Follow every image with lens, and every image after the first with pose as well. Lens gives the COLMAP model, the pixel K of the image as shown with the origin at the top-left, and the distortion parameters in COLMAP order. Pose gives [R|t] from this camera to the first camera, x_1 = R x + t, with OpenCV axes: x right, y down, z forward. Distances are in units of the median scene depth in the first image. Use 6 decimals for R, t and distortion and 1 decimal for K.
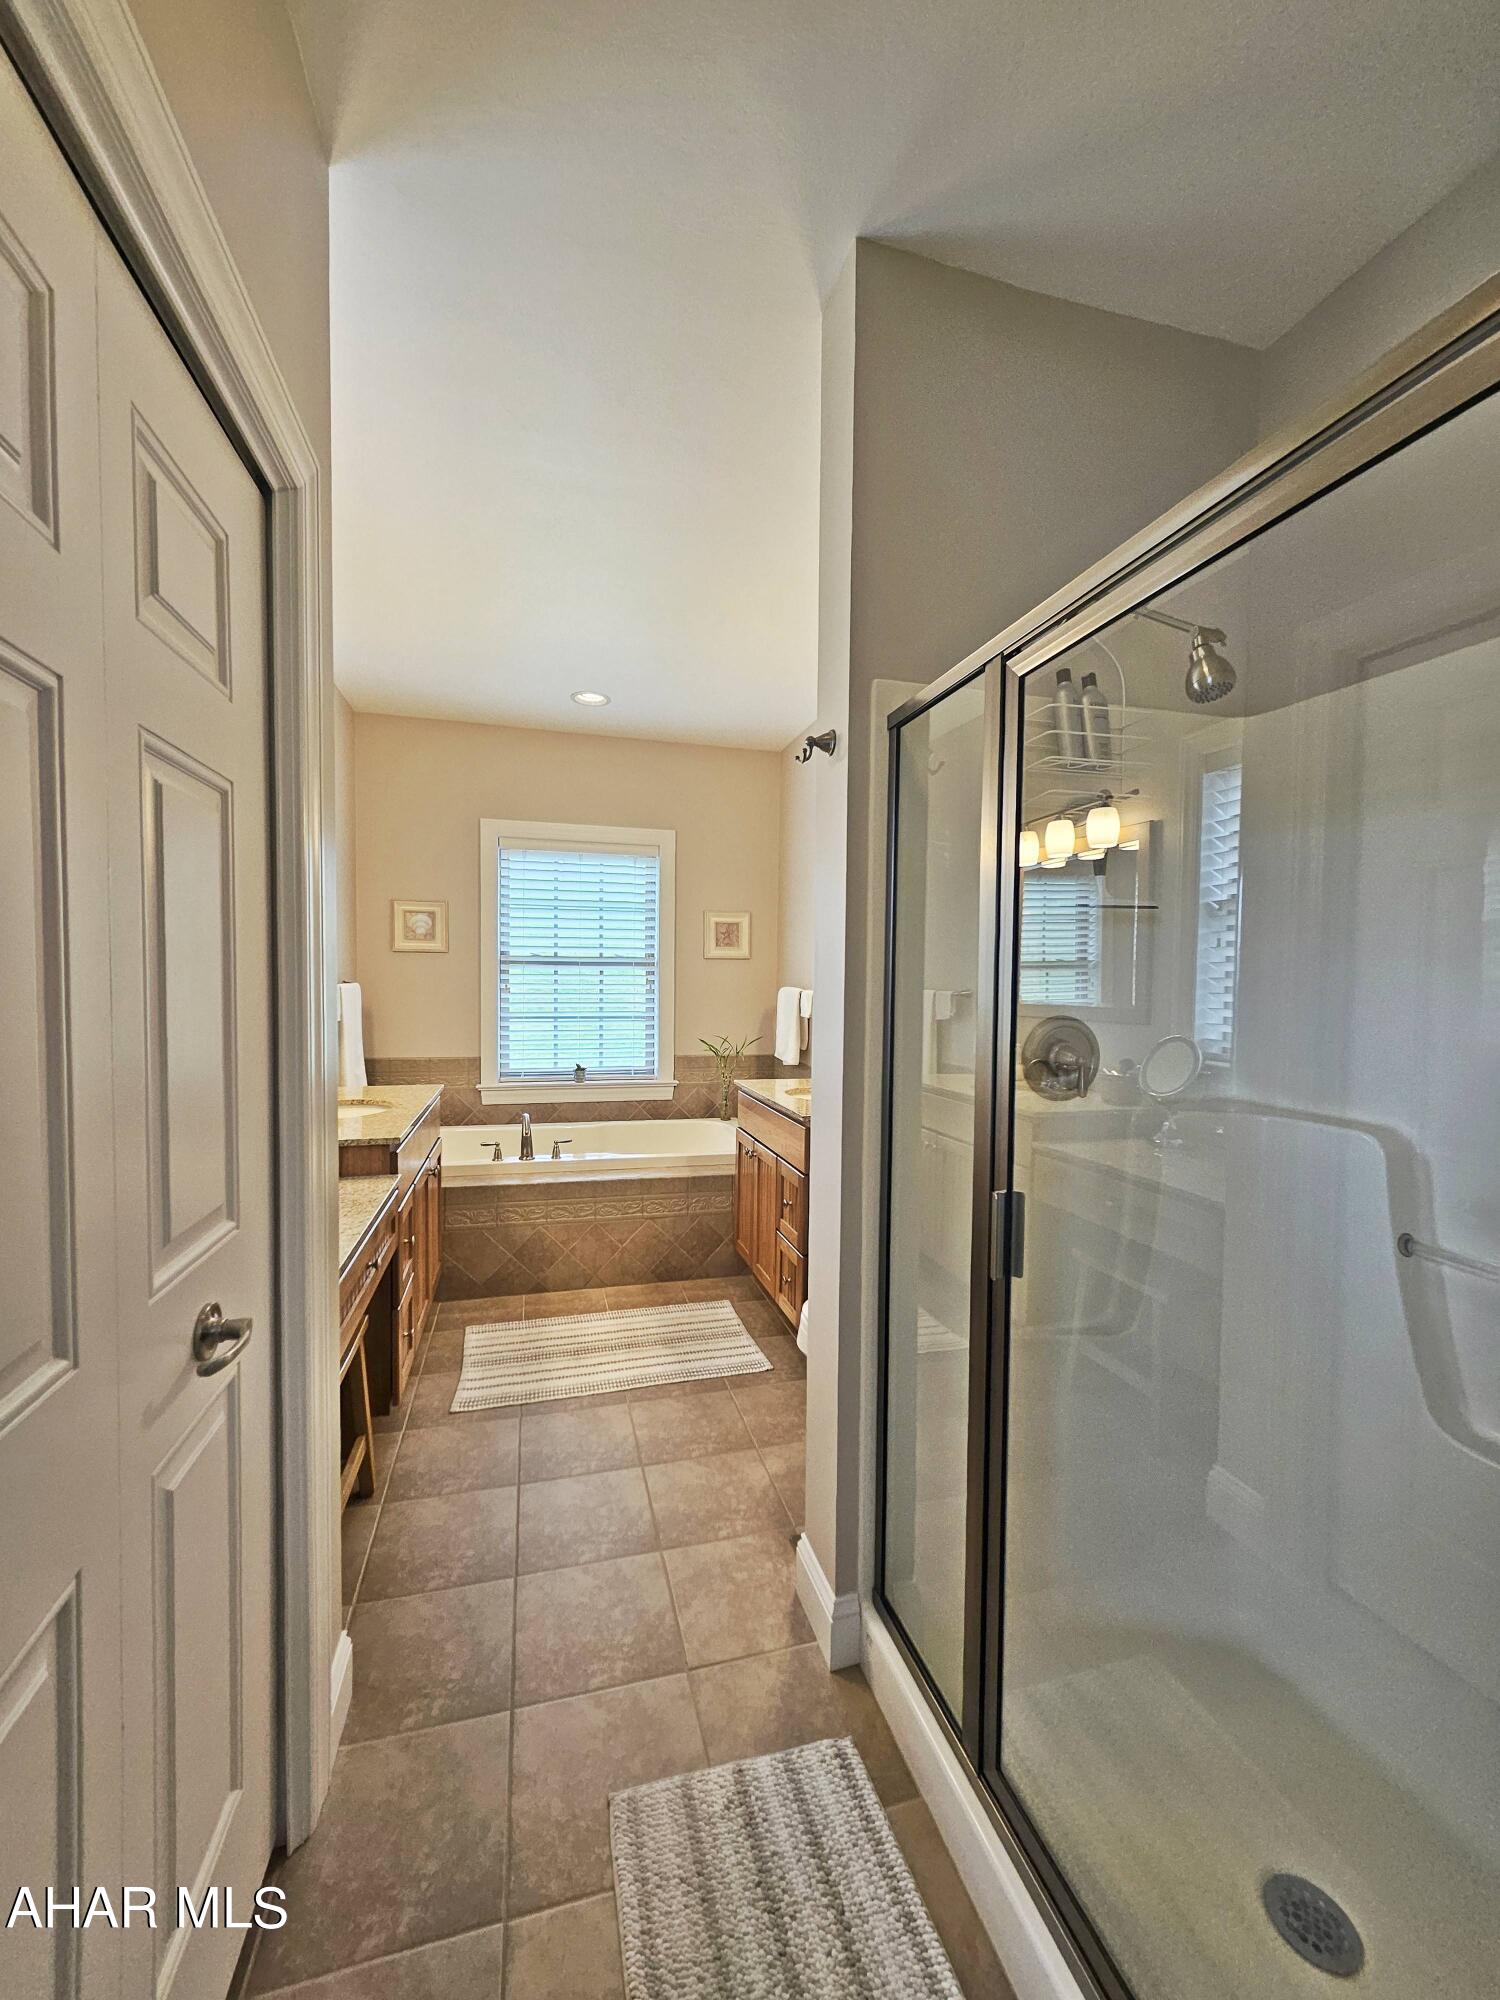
lens RADIAL K [[784.5, 0, 738.7], [0, 784.5, 1010.3], [0, 0, 1]] dist [-0.000157, -0.000722]
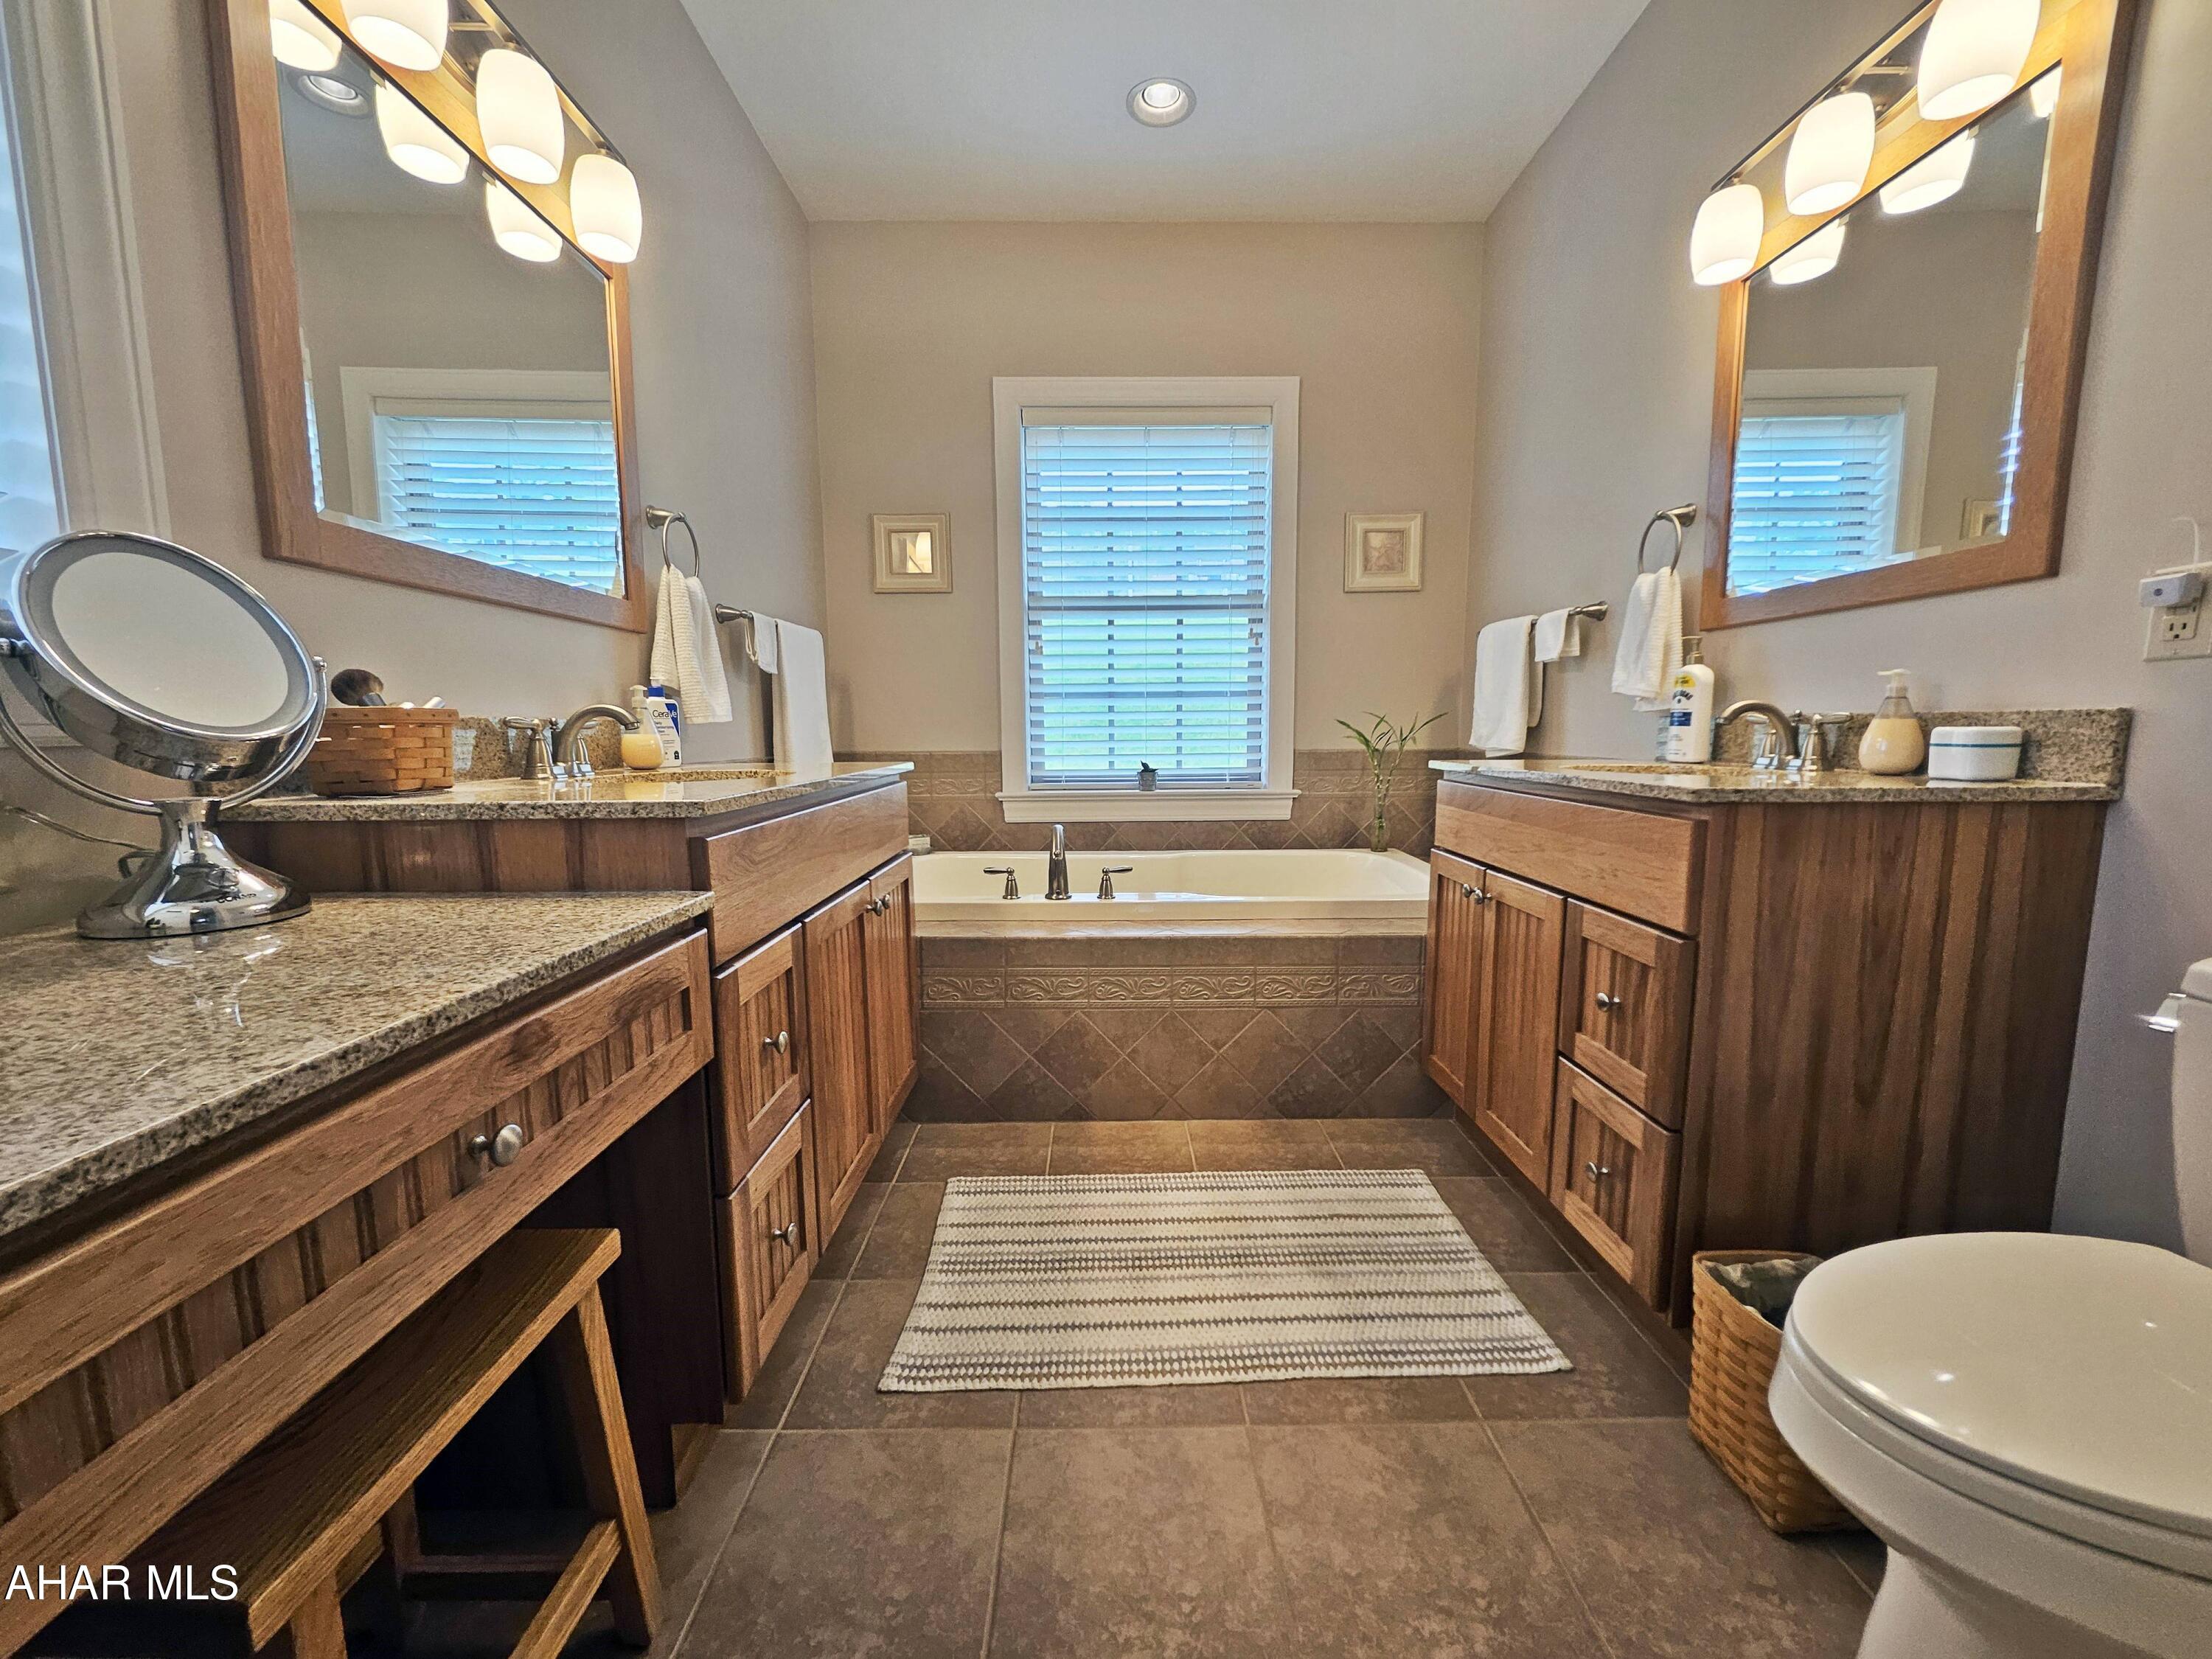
lens RADIAL K [[867.7, 0, 1114.5], [0, 867.7, 835.0], [0, 0, 1]] dist [-0.000157, -0.000722]
pose [[0.970635, 0.012325, -0.240240, -0.075274], [0.007804, 0.996548, 0.082654, 0.094197], [0.240430, -0.082101, 0.967188, 0.400848]]
